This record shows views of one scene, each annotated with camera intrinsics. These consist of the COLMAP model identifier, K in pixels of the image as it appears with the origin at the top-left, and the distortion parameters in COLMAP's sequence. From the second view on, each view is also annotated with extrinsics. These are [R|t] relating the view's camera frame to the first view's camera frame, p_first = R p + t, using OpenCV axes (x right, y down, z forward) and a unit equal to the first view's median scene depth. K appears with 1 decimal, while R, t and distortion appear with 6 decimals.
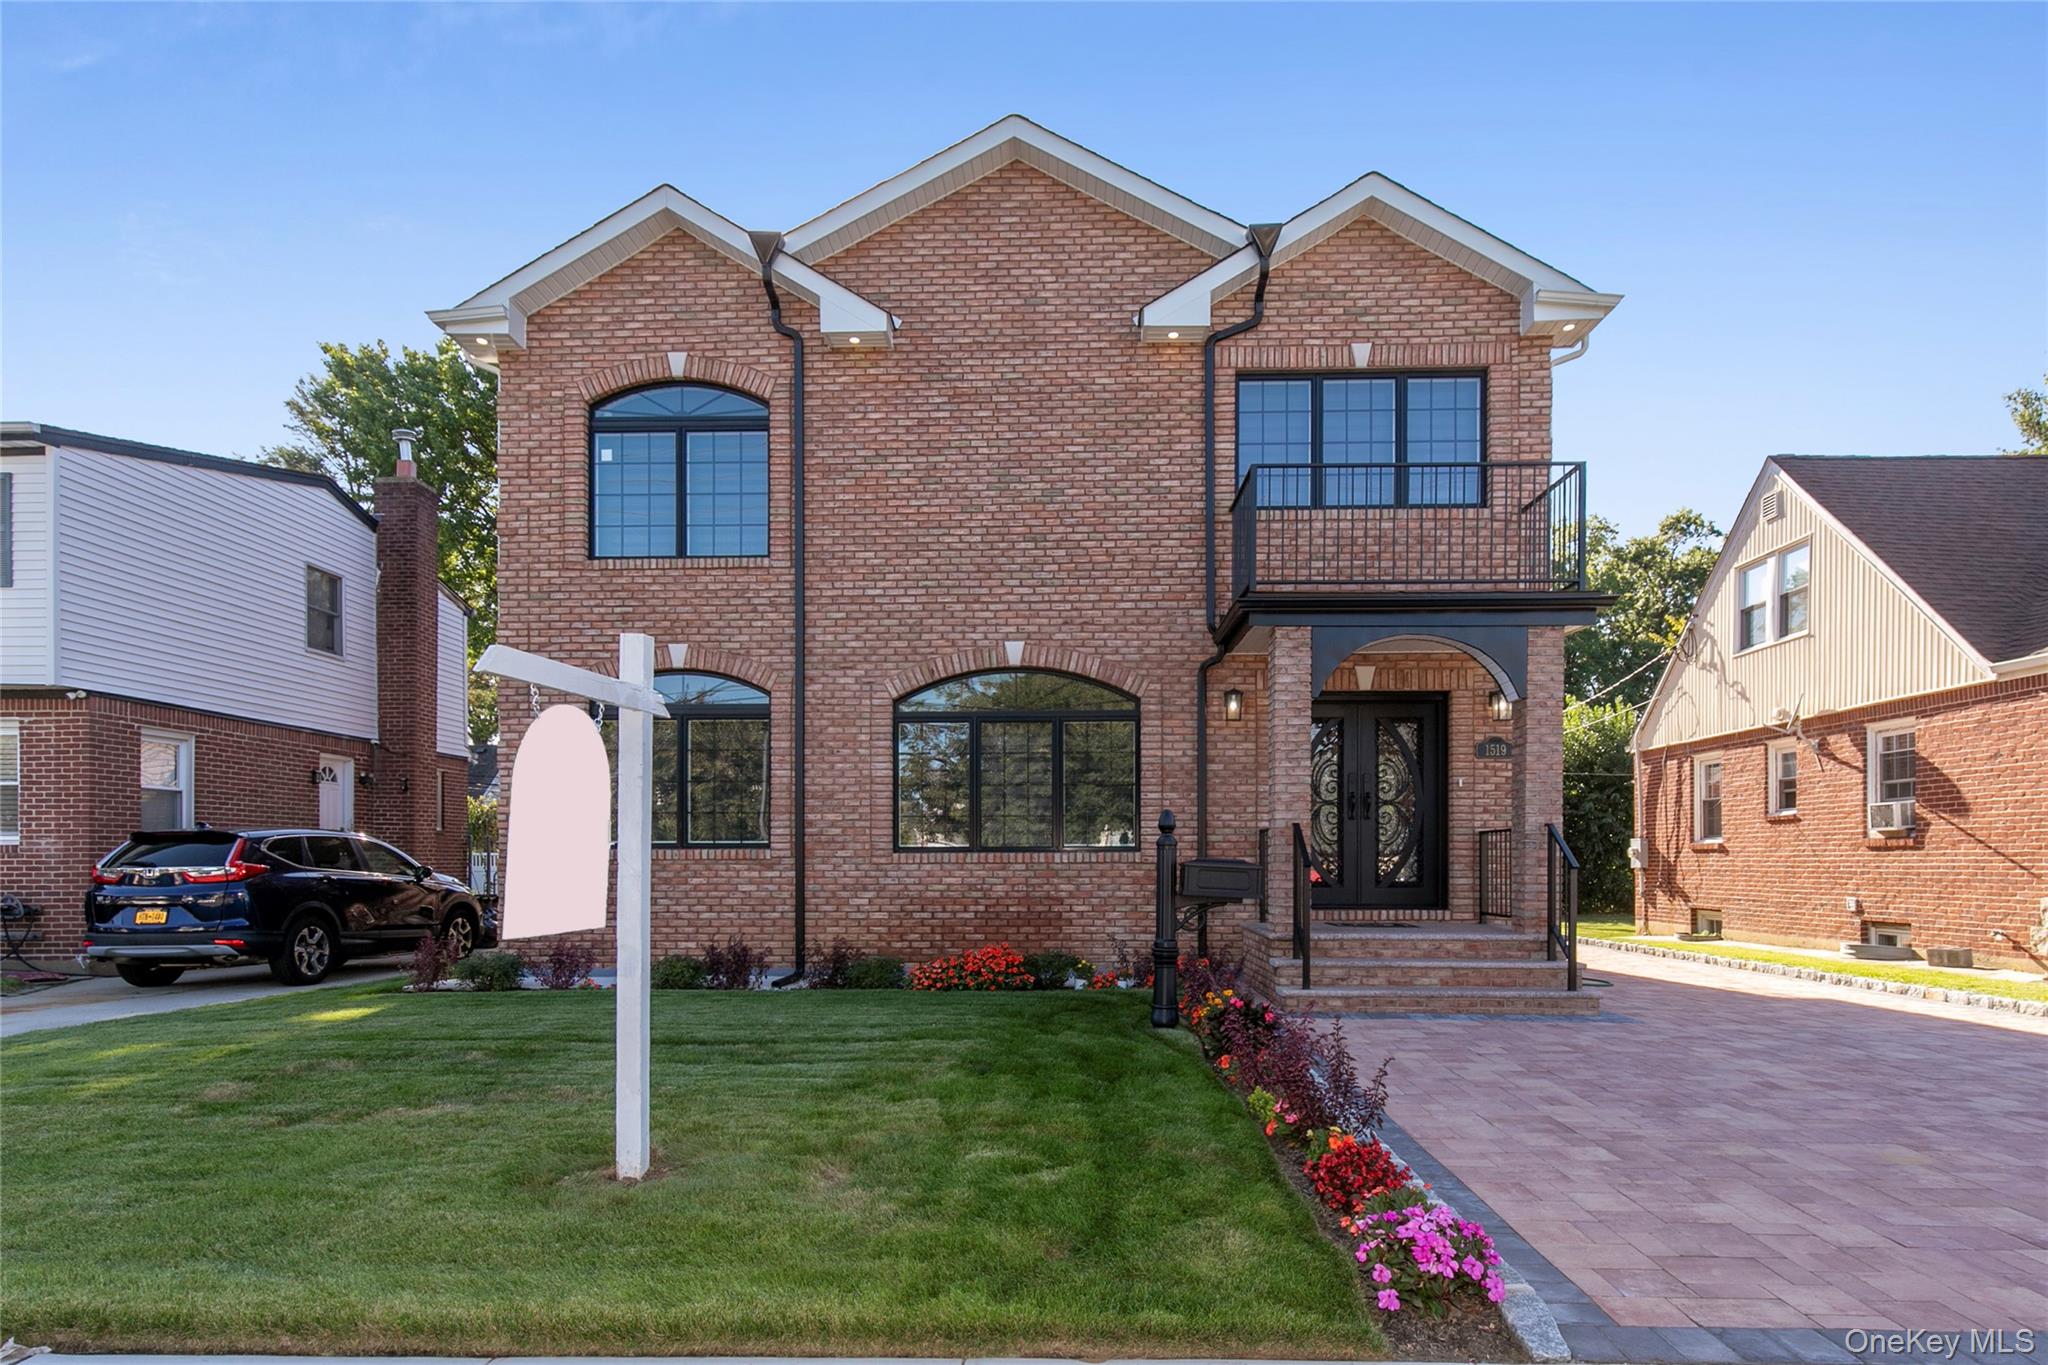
lens RADIAL K [[1072.7, 0, 1022.6], [0, 1072.7, 653.0], [0, 0, 1]] dist [0.000823, -0.000520]
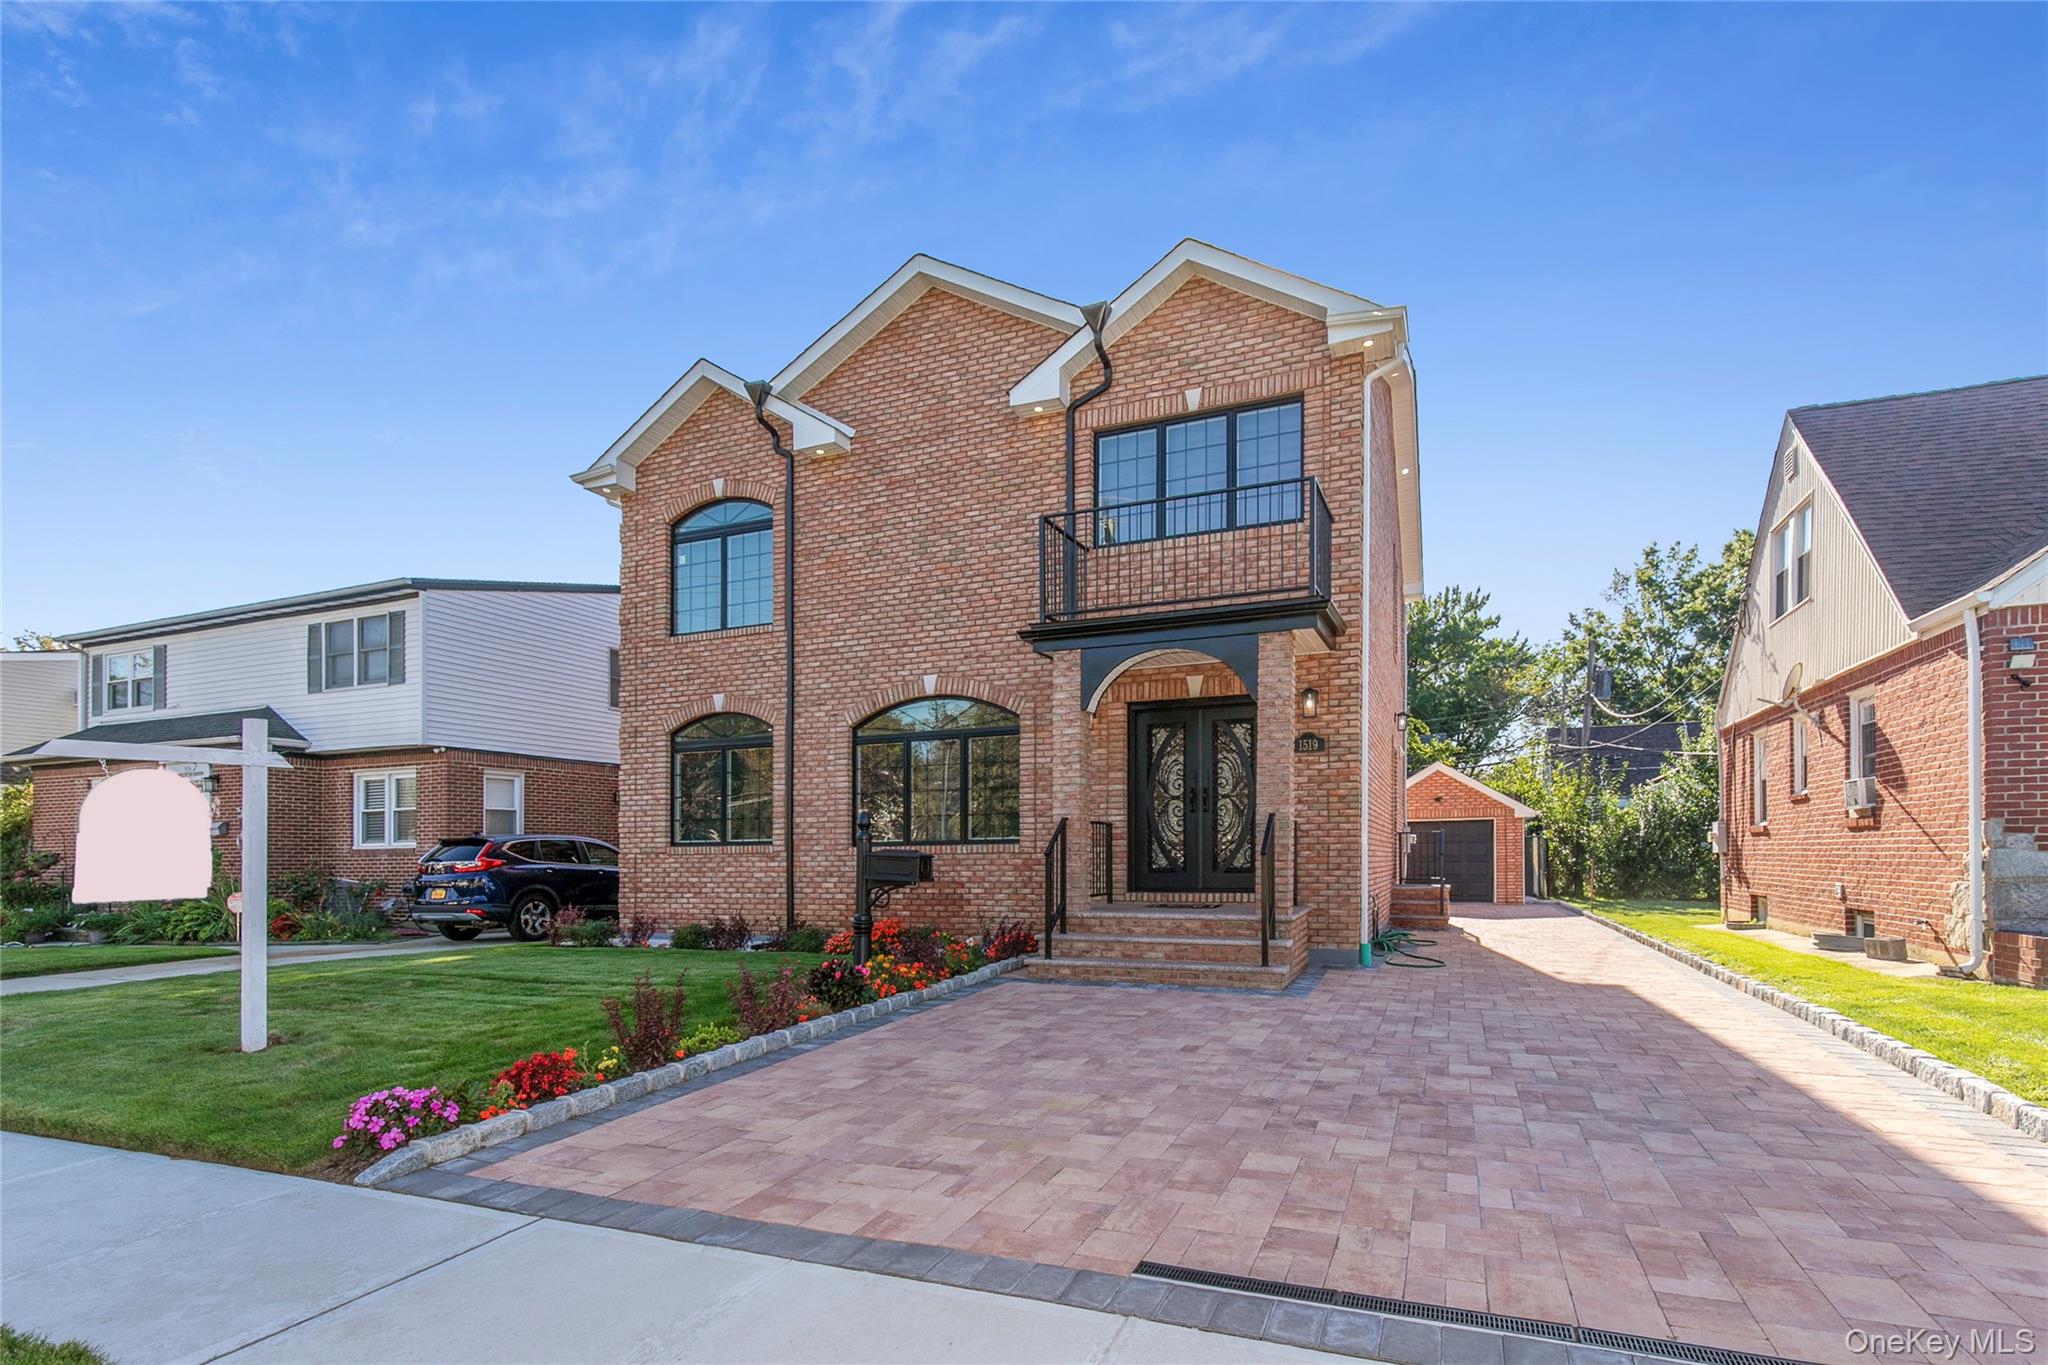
lens RADIAL K [[943.1, 0, 1048.4], [0, 943.1, 653.2], [0, 0, 1]] dist [-0.000533, -0.000024]
pose [[0.940612, -0.079721, -0.329992, 0.477460], [0.073955, 0.996810, -0.030012, 0.006702], [0.331331, 0.003825, 0.943507, 0.014628]]
